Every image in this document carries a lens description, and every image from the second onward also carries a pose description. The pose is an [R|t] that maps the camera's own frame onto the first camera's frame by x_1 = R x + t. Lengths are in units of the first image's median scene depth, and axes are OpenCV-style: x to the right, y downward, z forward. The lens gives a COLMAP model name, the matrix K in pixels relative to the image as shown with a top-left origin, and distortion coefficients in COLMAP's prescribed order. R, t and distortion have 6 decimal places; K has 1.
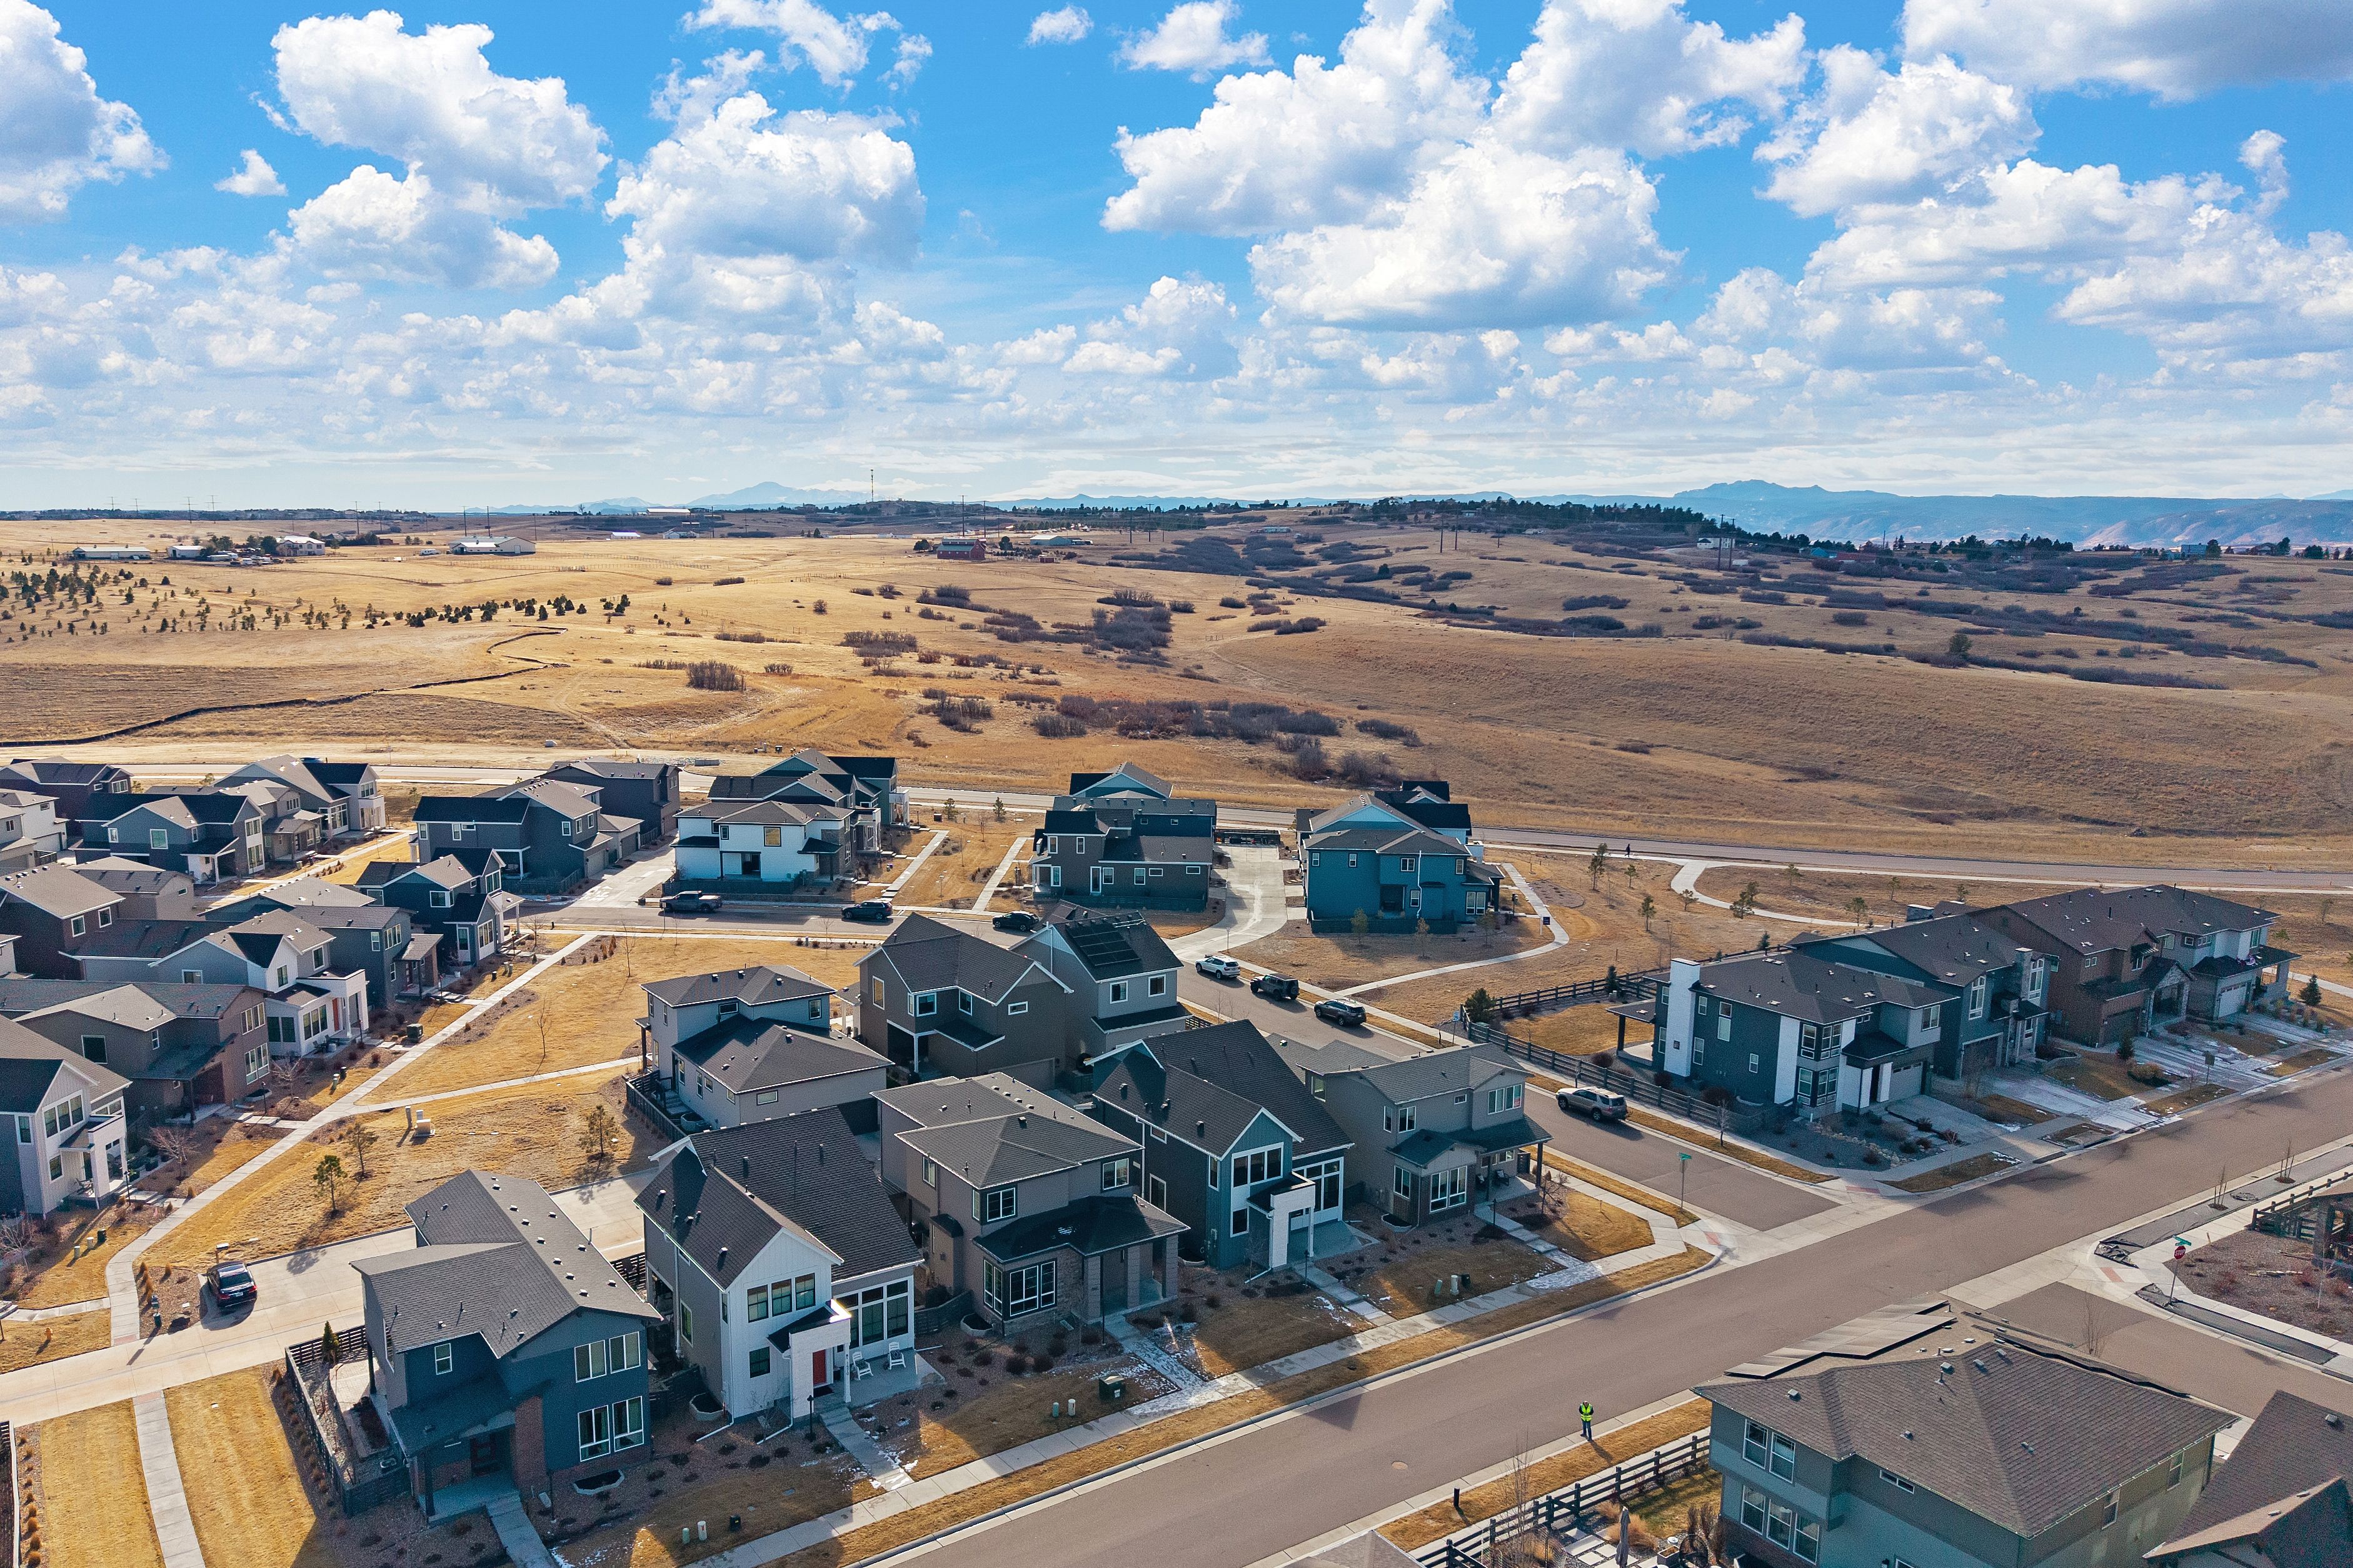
lens RADIAL K [[1706.2, 0, 1104.2], [0, 1706.2, 843.3], [0, 0, 1]] dist [0.099537, -0.172458]
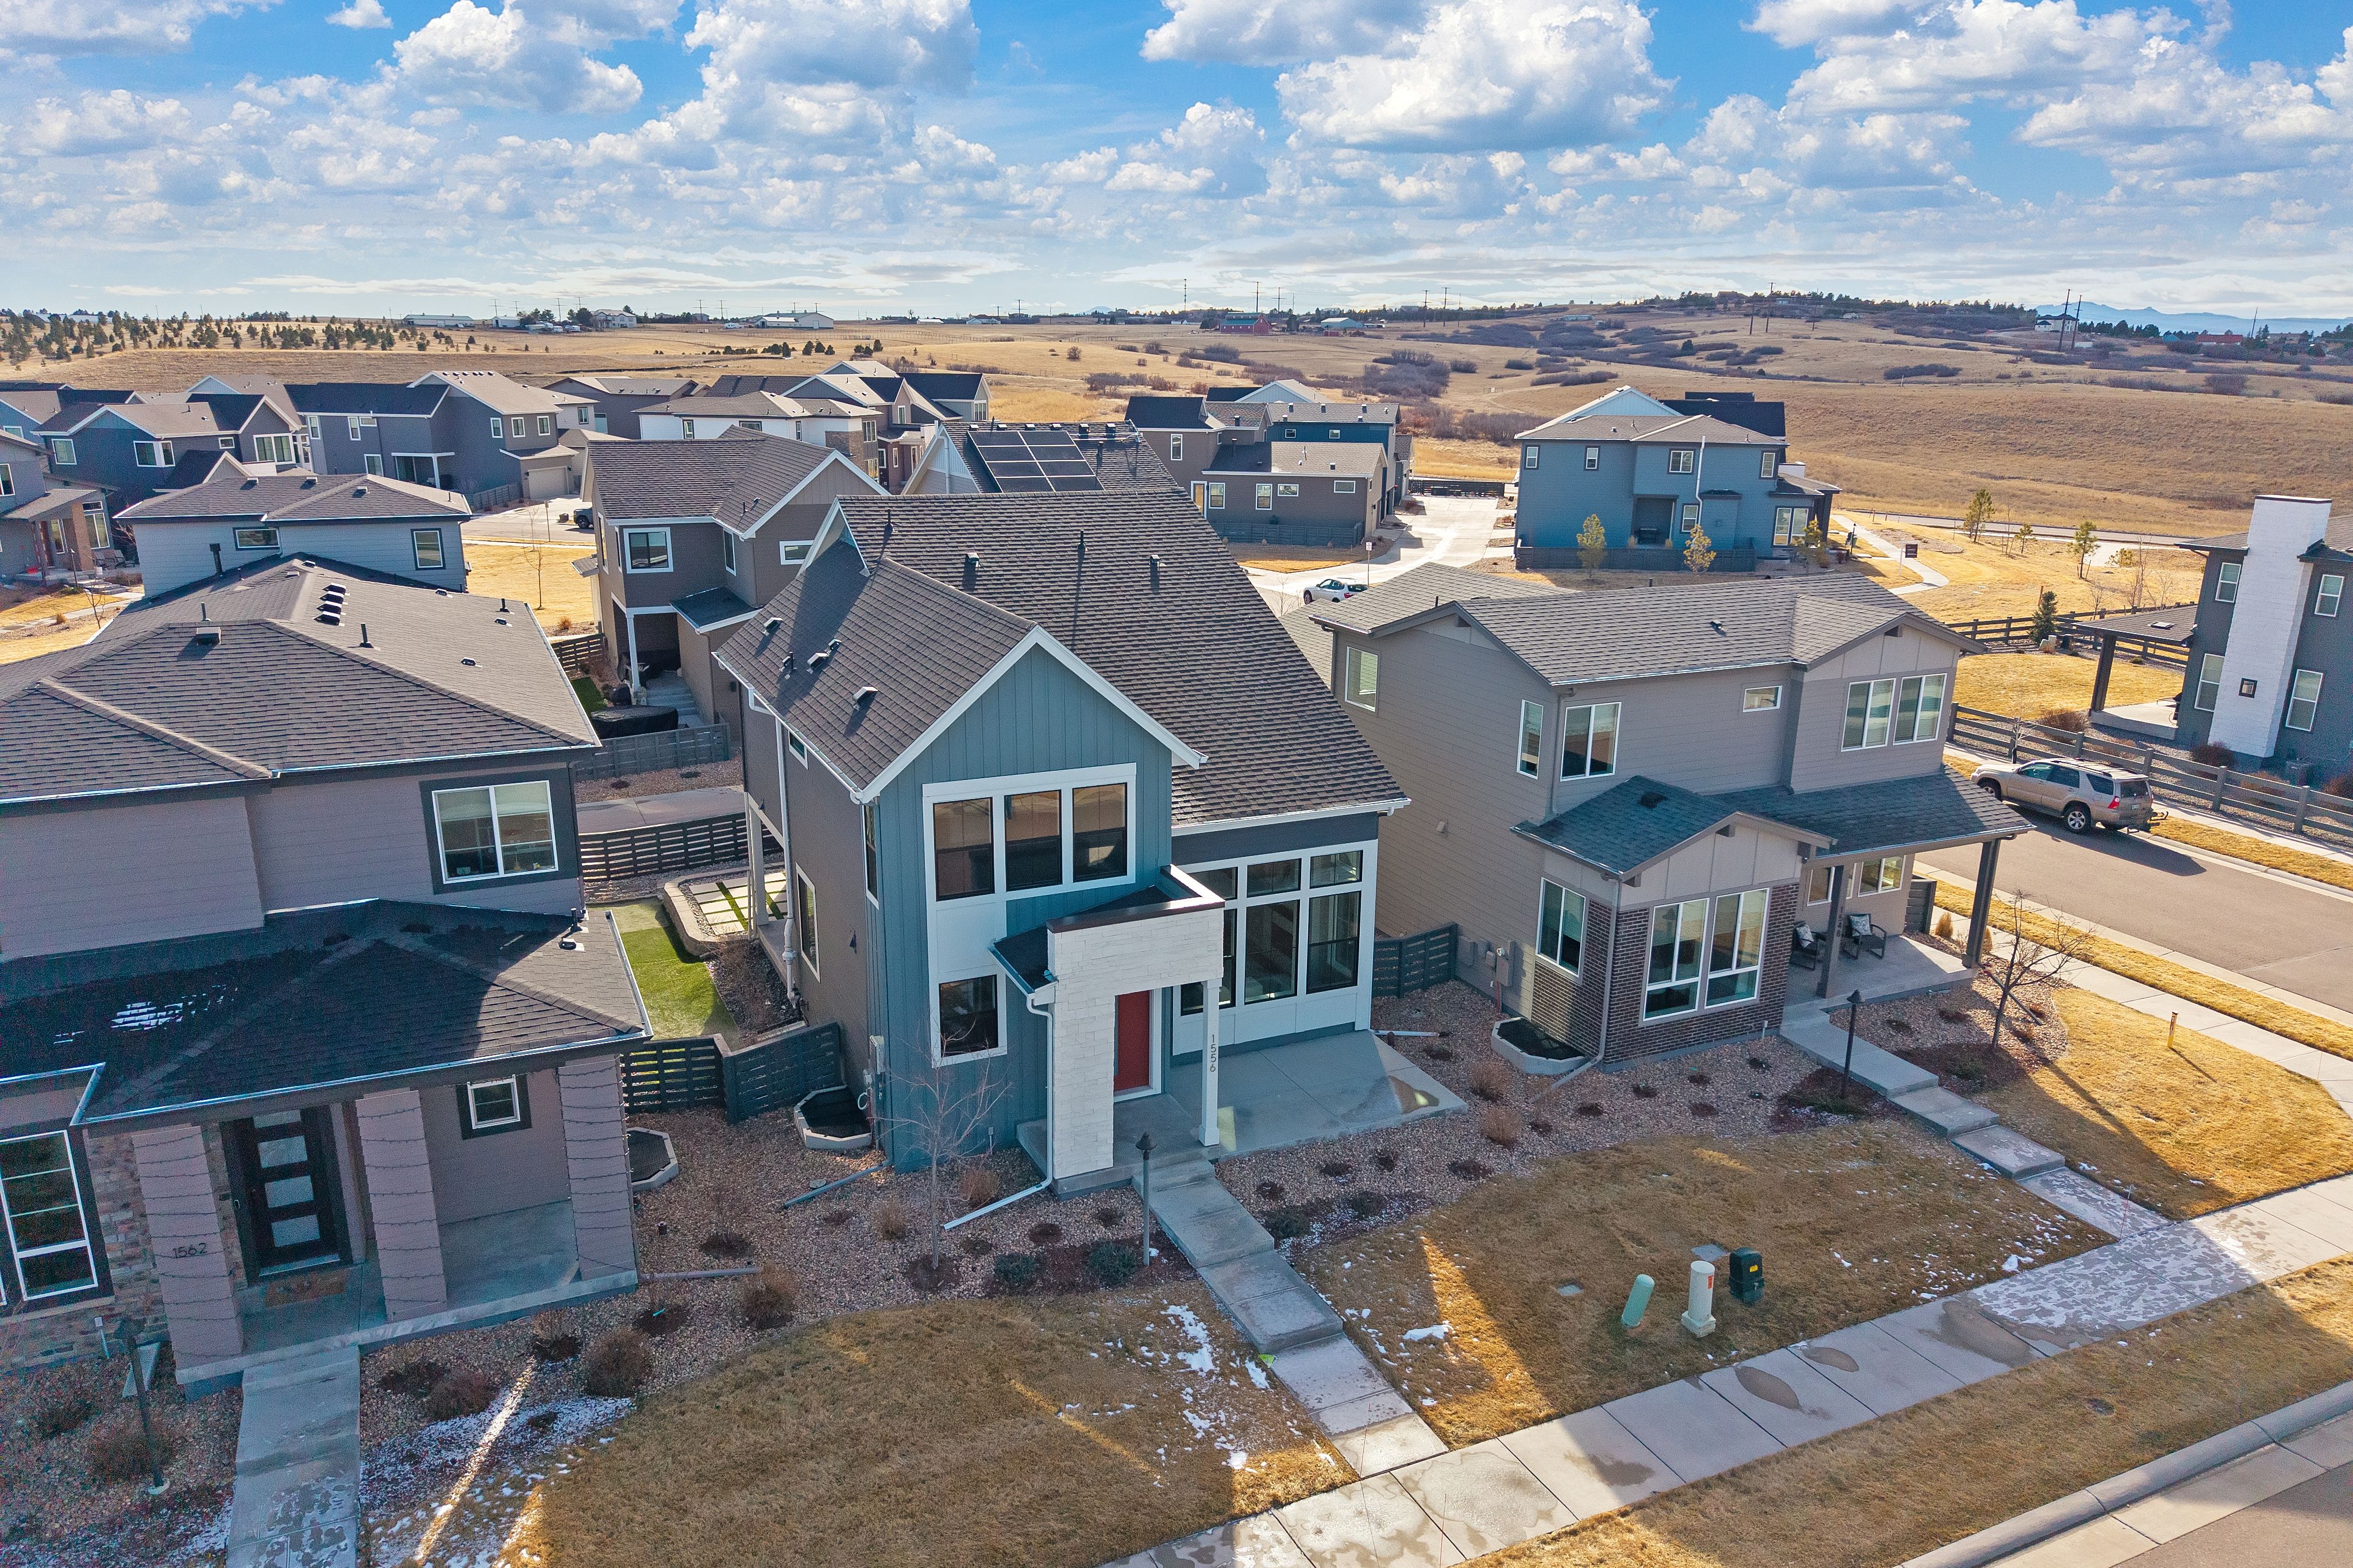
lens RADIAL K [[1575.2, 0, 1168.6], [0, 1575.2, 809.5], [0, 0, 1]] dist [0.014402, -0.006195]
pose [[0.988906, 0.043077, -0.142157, 0.127911], [-0.028599, 0.994336, 0.102358, 0.132542], [0.145762, -0.097156, 0.984538, 0.628705]]
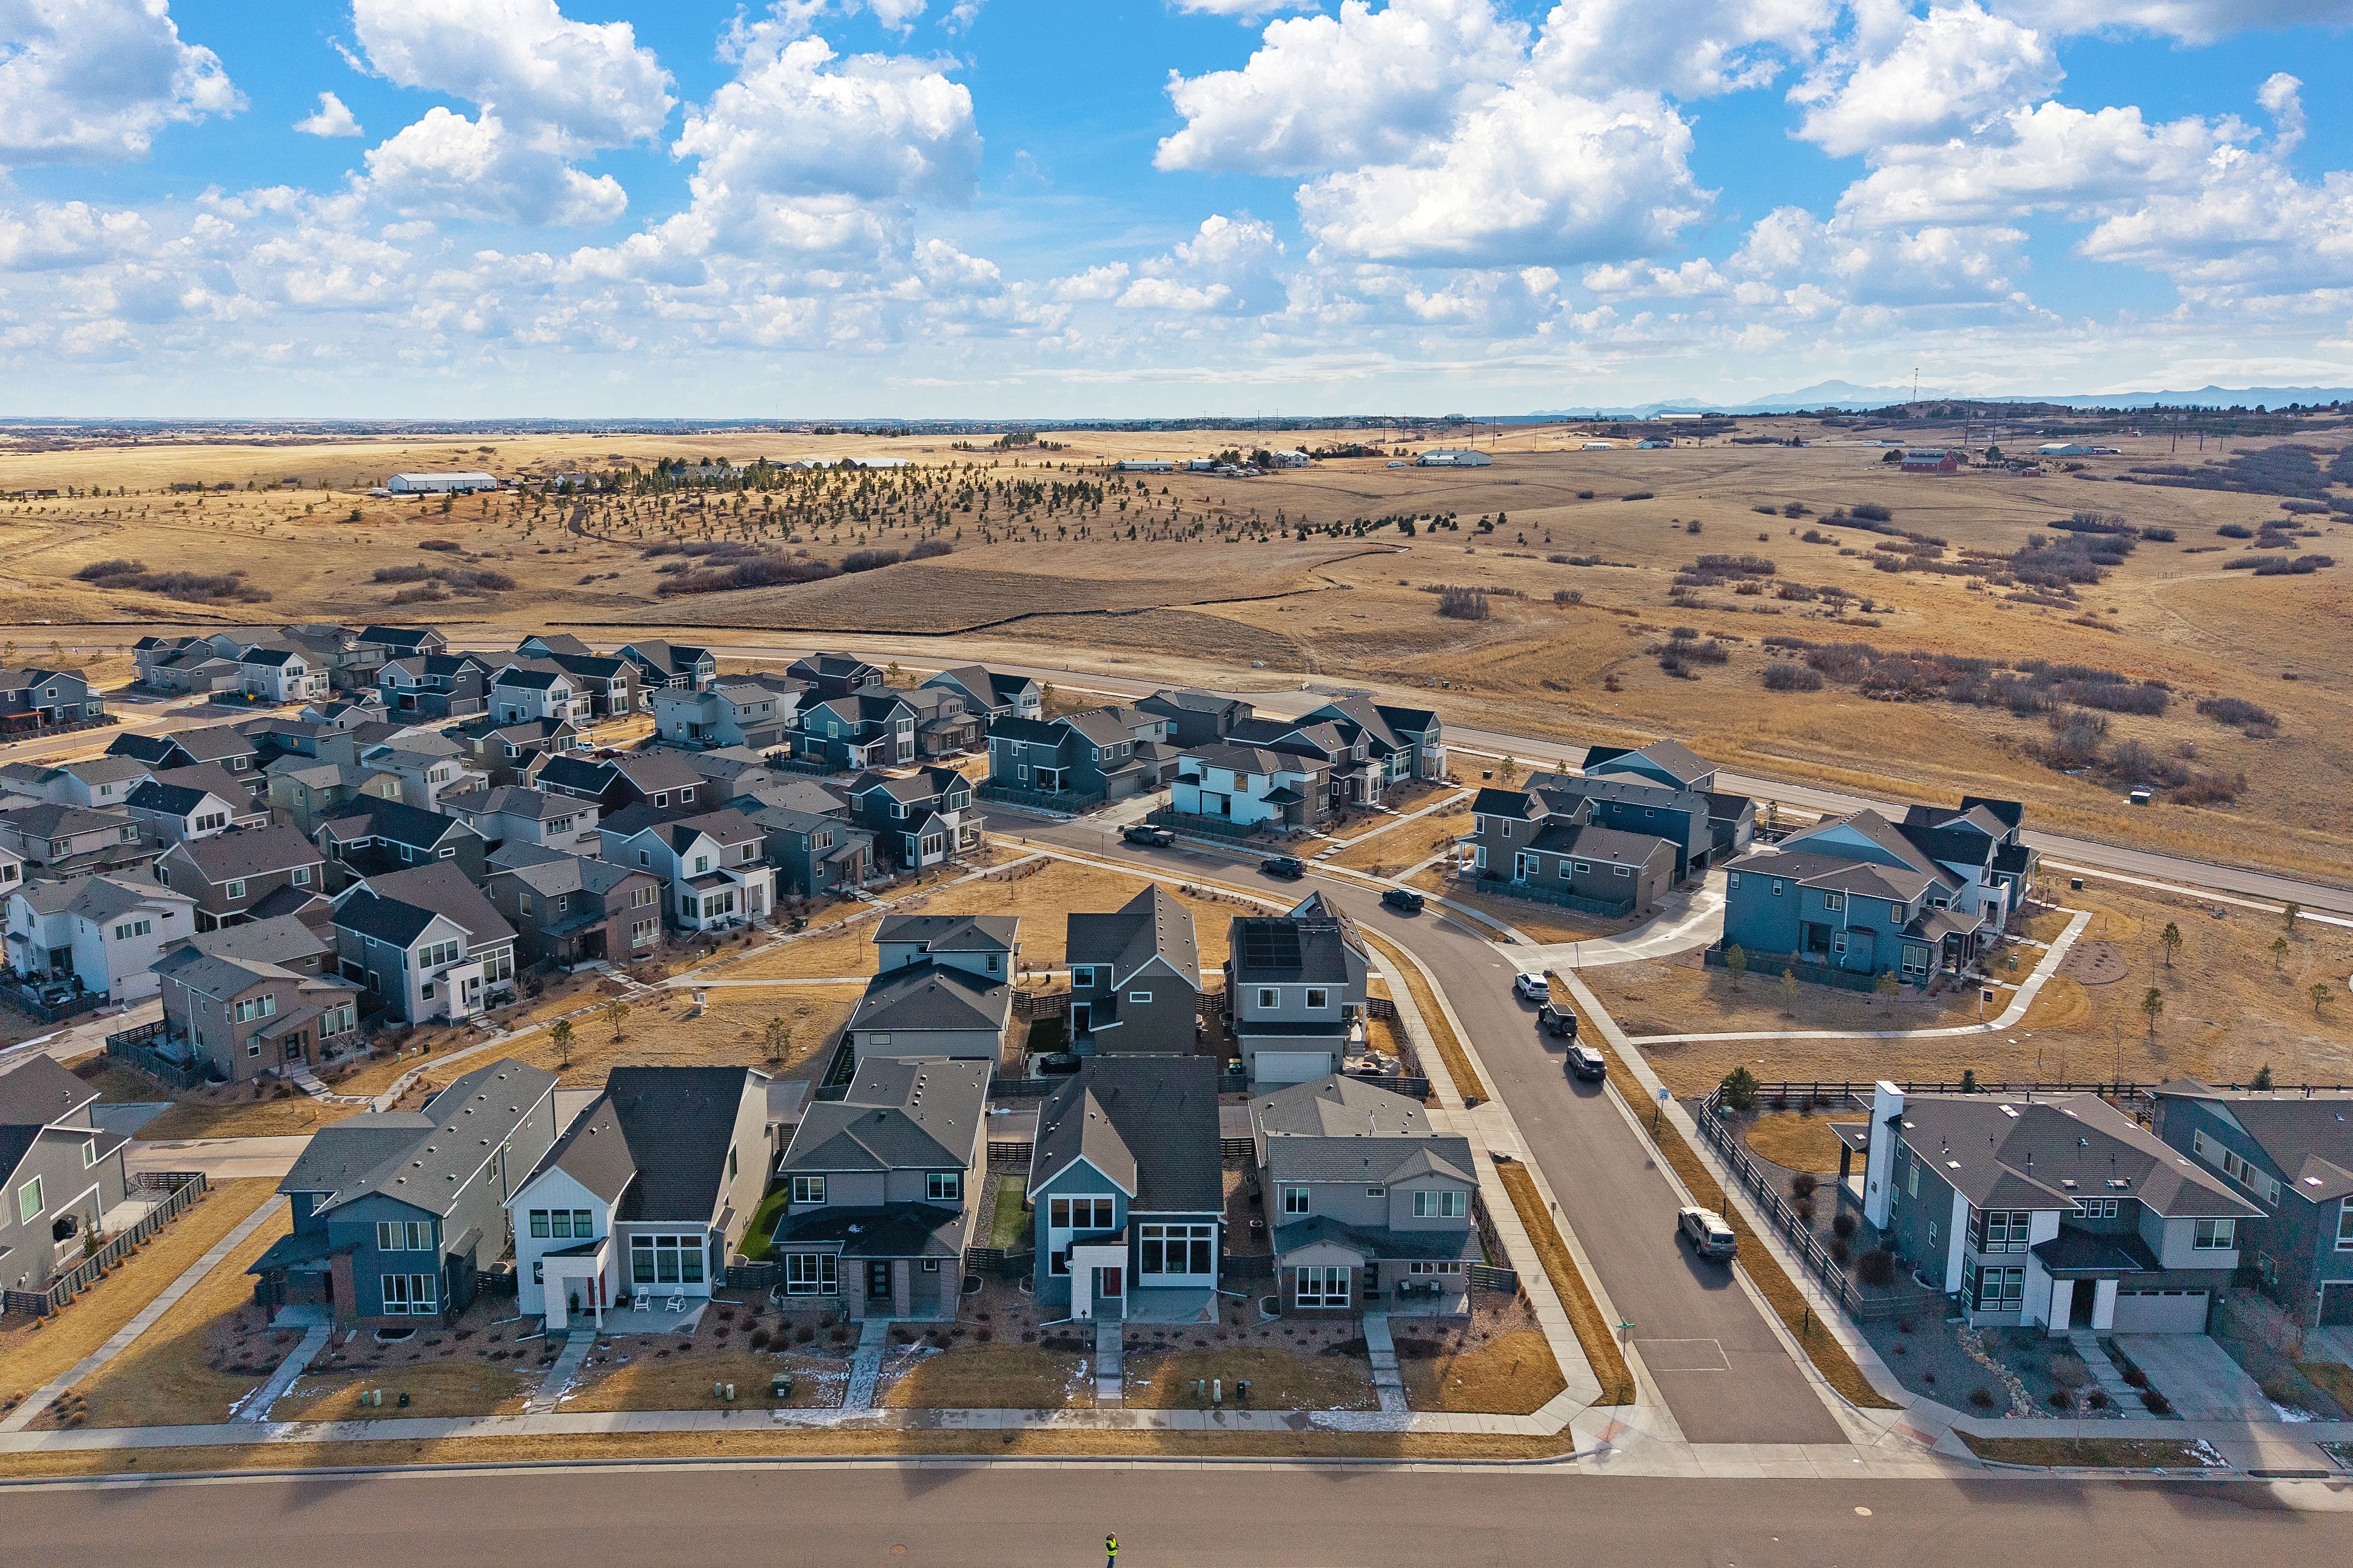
lens RADIAL K [[1664.2, 0, 1152.0], [0, 1664.2, 721.4], [0, 0, 1]] dist [0.023375, -0.004992]
pose [[0.840540, 0.091253, -0.534009, 0.516908], [-0.095018, 0.995264, 0.020513, -0.097568], [0.533351, 0.033499, 0.845230, 0.173527]]
